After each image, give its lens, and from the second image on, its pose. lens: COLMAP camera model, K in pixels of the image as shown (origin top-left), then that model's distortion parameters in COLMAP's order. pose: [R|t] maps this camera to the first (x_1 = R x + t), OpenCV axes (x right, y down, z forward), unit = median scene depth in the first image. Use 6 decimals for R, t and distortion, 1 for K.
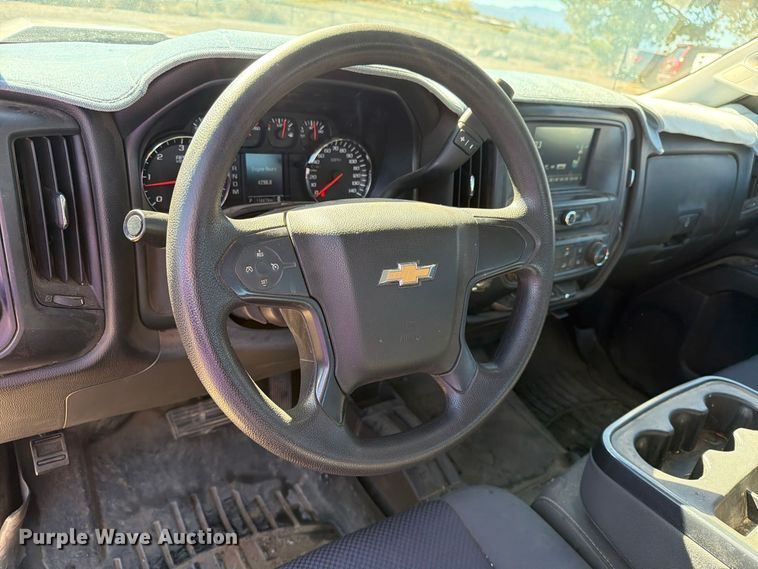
lens RADIAL K [[536.8, 0, 379.0], [0, 536.8, 284.5], [0, 0, 1]] dist [0.031623, -0.043761]
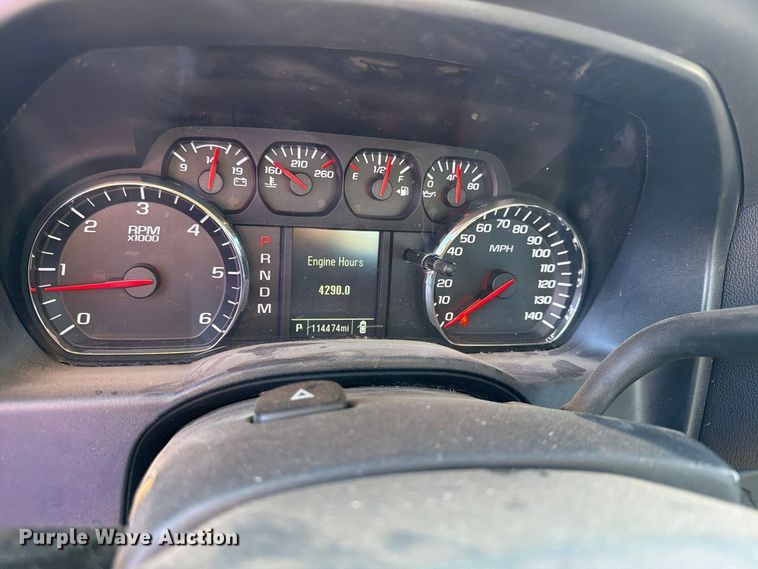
lens RADIAL K [[536.8, 0, 379.0], [0, 536.8, 284.5], [0, 0, 1]] dist [0.031623, -0.043761]
pose [[0.933772, 0.098845, -0.343948, -0.018207], [-0.128877, 0.989494, -0.065520, -0.157456], [0.333858, 0.105508, 0.936700, 0.542153]]
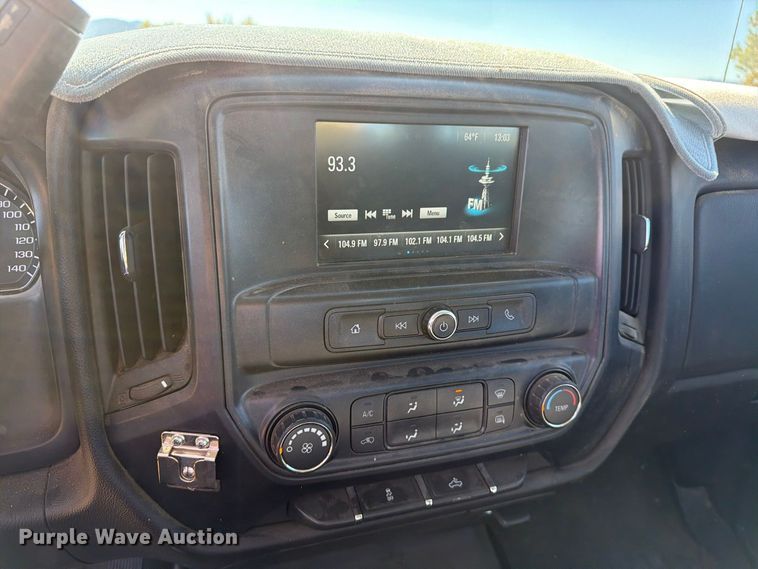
lens RADIAL K [[536.8, 0, 379.0], [0, 536.8, 284.5], [0, 0, 1]] dist [0.031623, -0.043761]
pose [[0.958998, -0.000788, -0.283411, 0.456888], [-0.038441, 0.990393, -0.132828, -0.103368], [0.280793, 0.138277, 0.949755, 0.606553]]
